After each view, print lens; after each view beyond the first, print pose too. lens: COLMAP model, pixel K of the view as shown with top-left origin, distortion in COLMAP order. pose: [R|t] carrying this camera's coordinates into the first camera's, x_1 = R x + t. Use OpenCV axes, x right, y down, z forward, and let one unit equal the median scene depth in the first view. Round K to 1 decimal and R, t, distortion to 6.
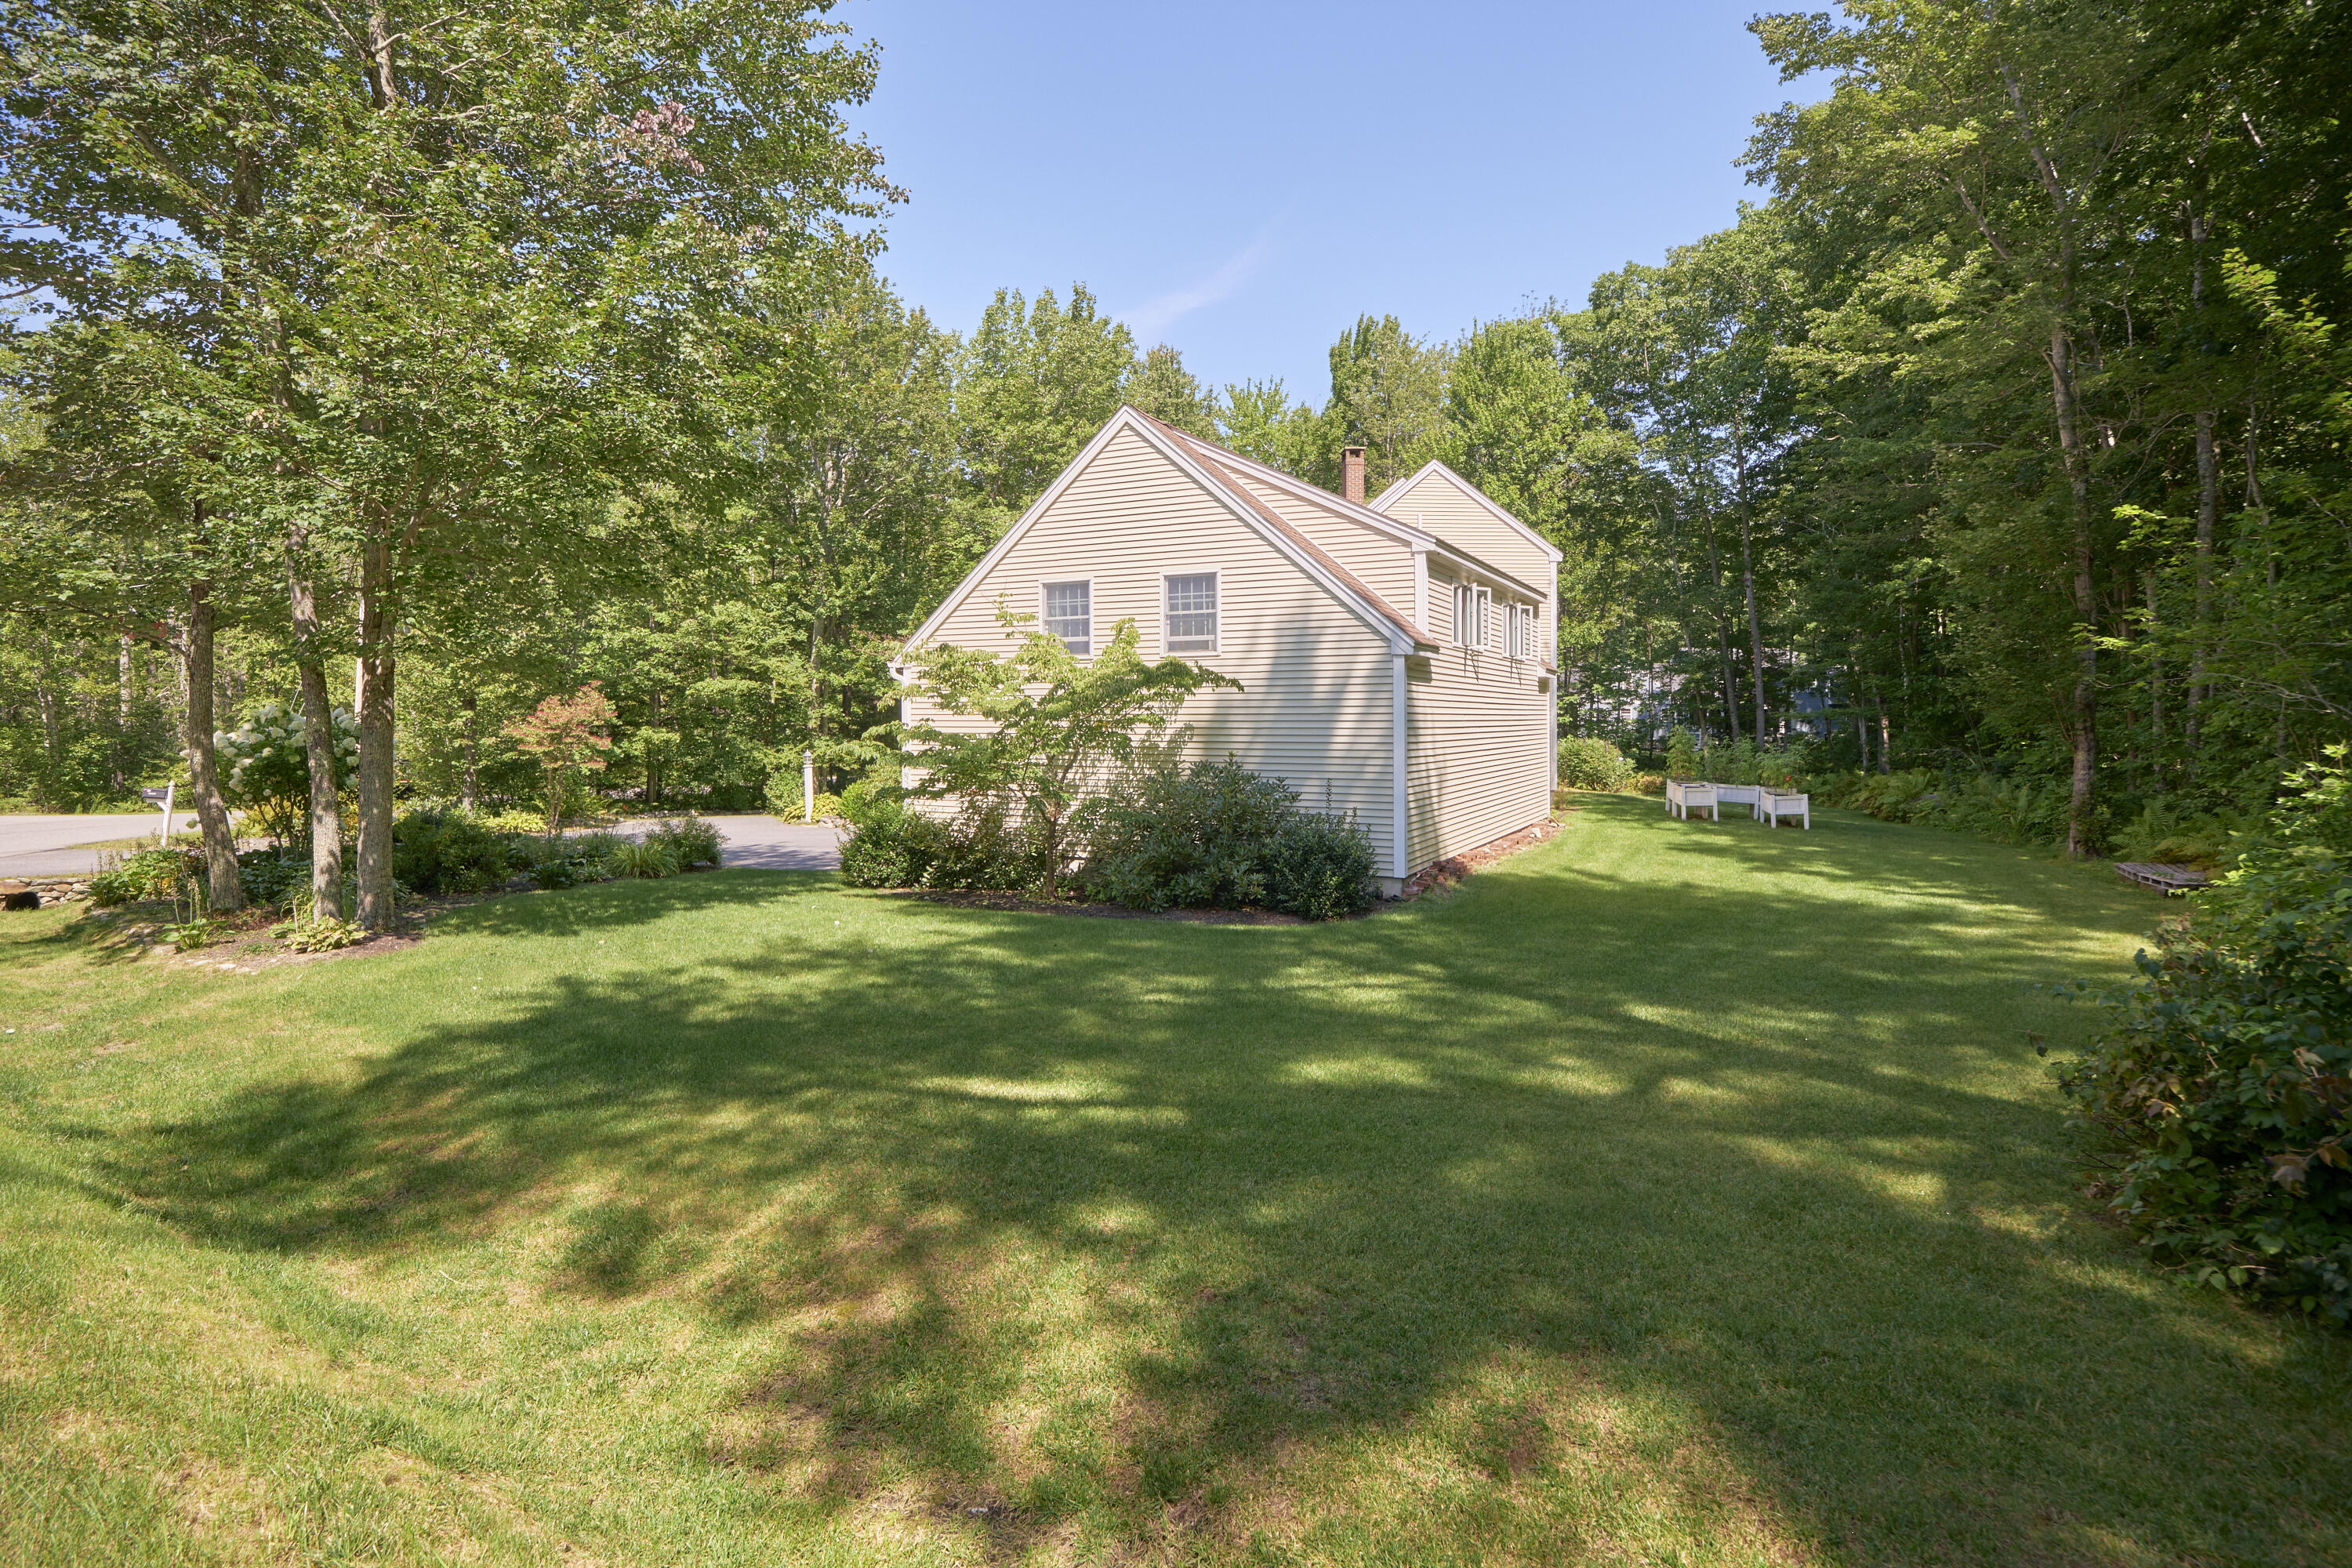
lens RADIAL K [[1152.5, 0, 1175.9], [0, 1152.5, 720.3], [0, 0, 1]] dist [-0.016998, 0.000037]
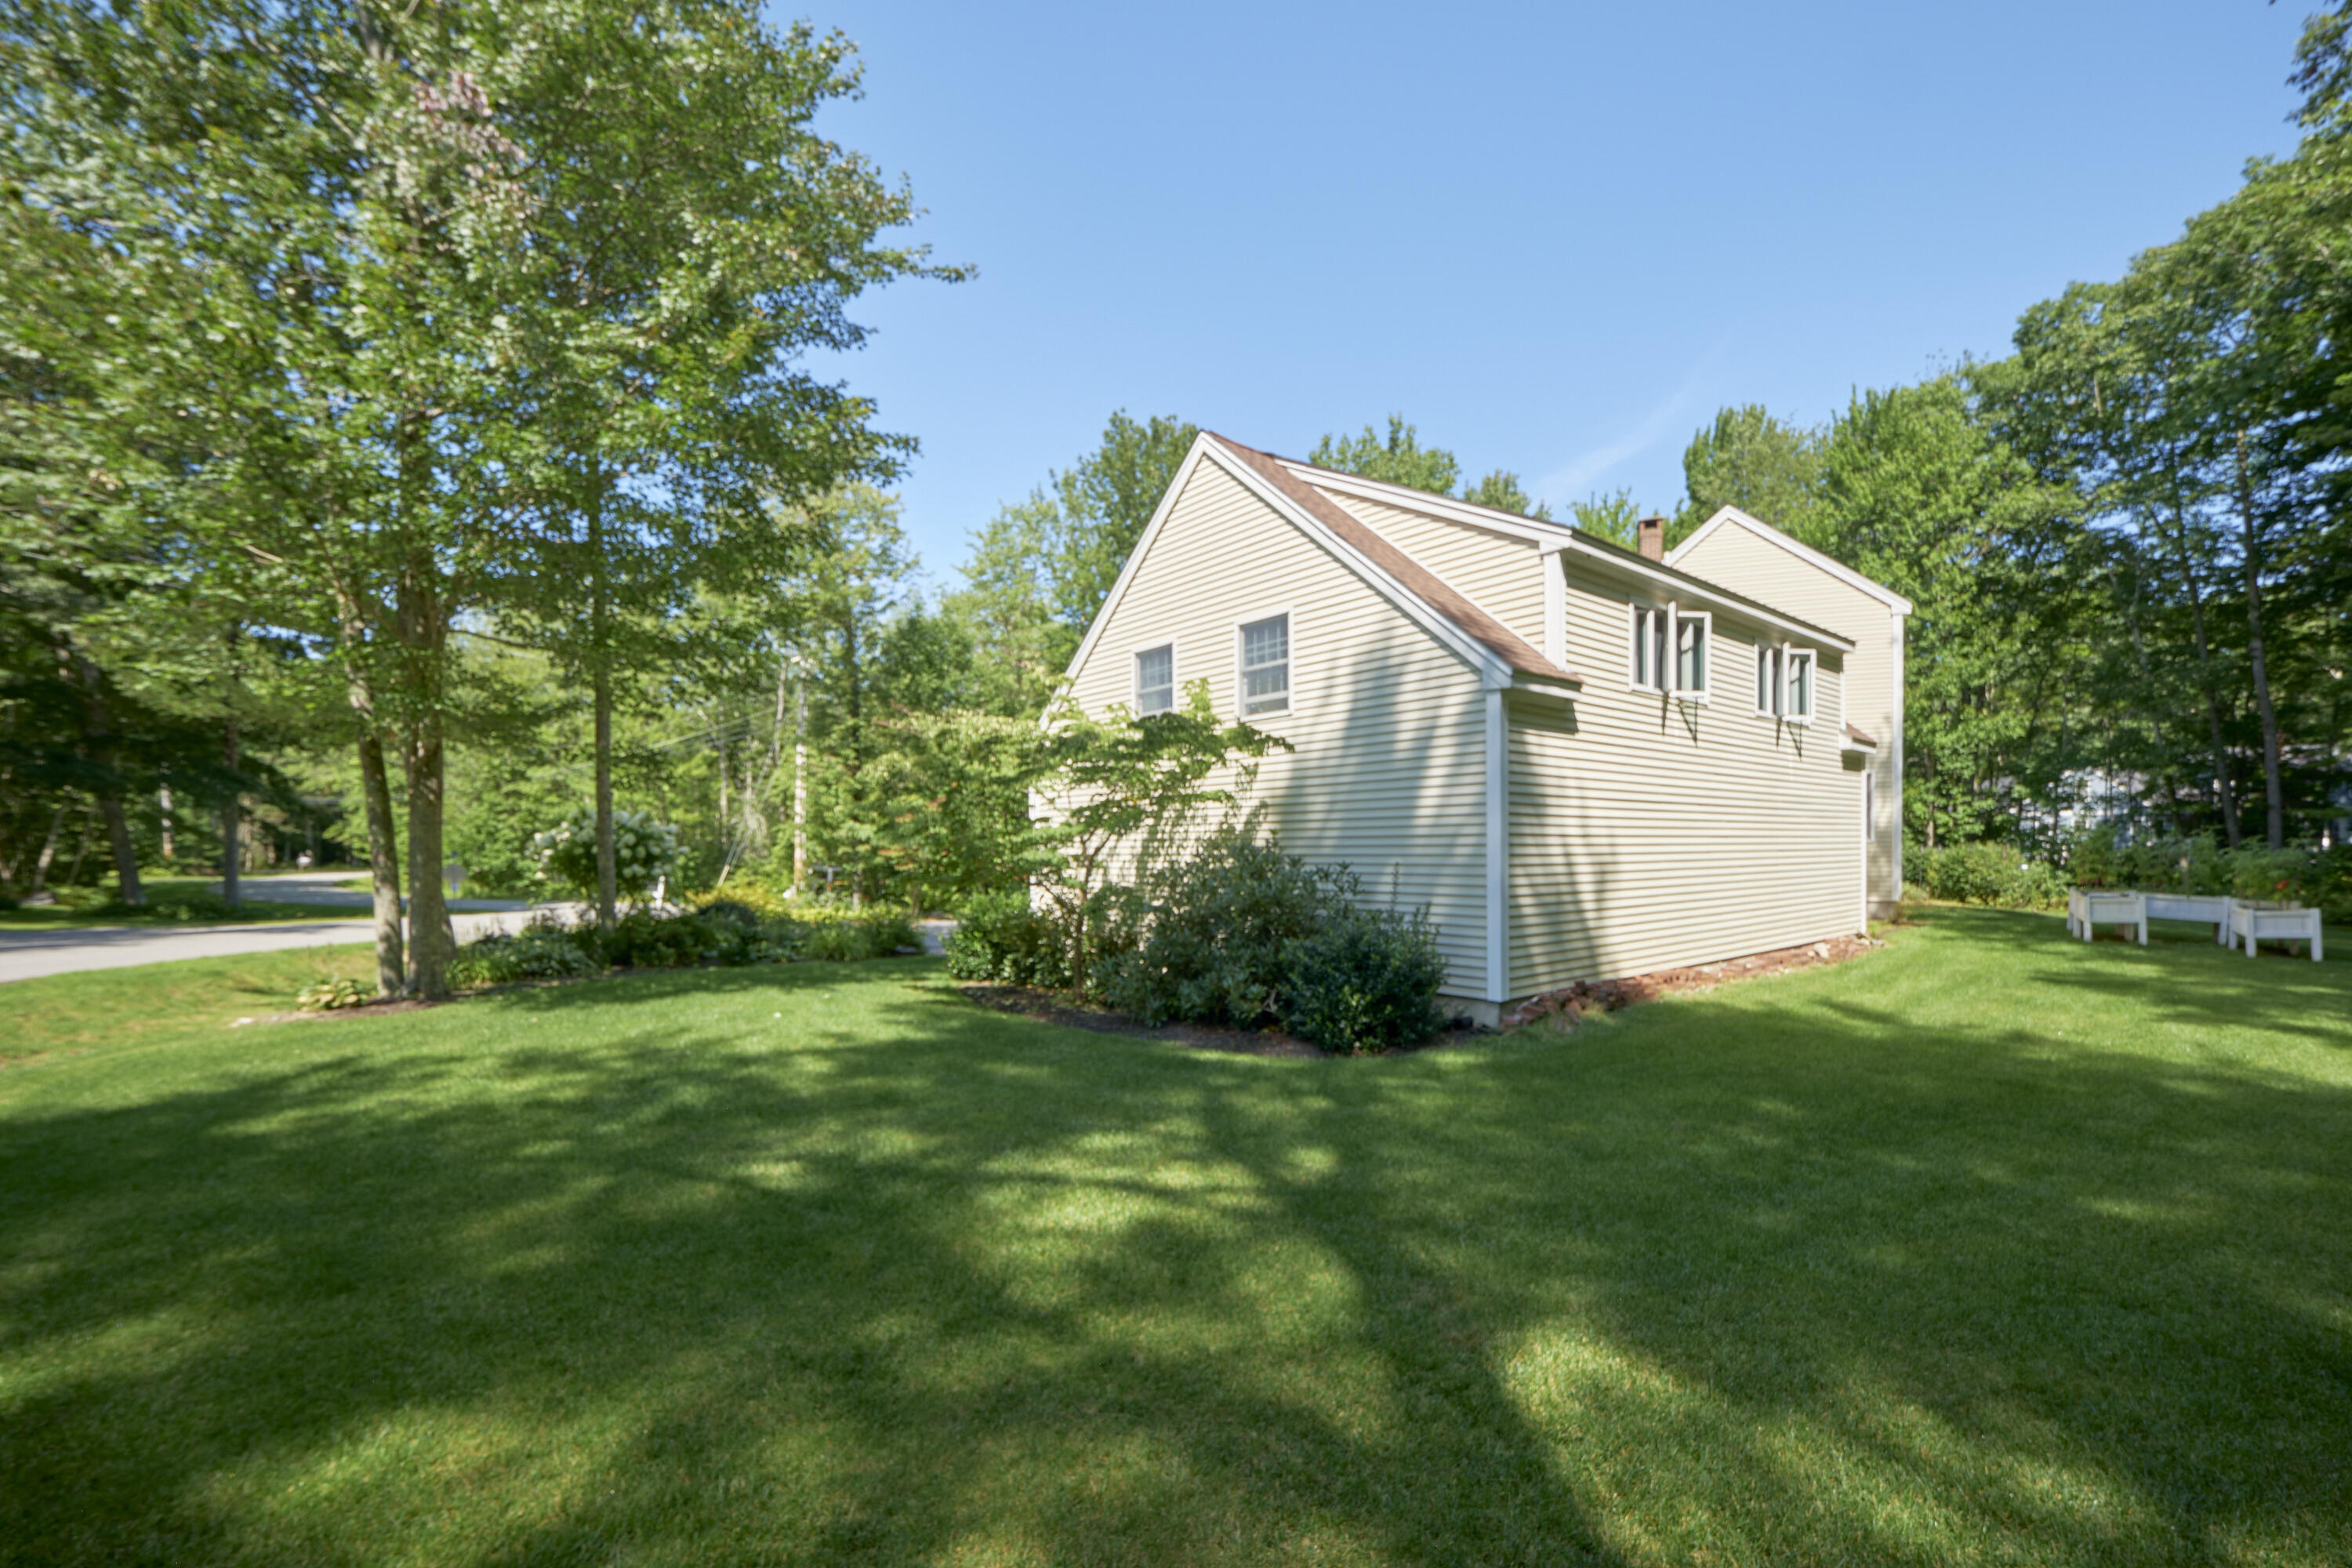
lens RADIAL K [[957.6, 0, 1174.6], [0, 957.6, 869.0], [0, 0, 1]] dist [-0.030549, 0.006547]
pose [[0.916188, 0.003041, -0.400737, 0.204876], [0.006410, 0.999732, 0.022242, 0.032753], [0.400697, -0.022947, 0.915923, 0.308745]]
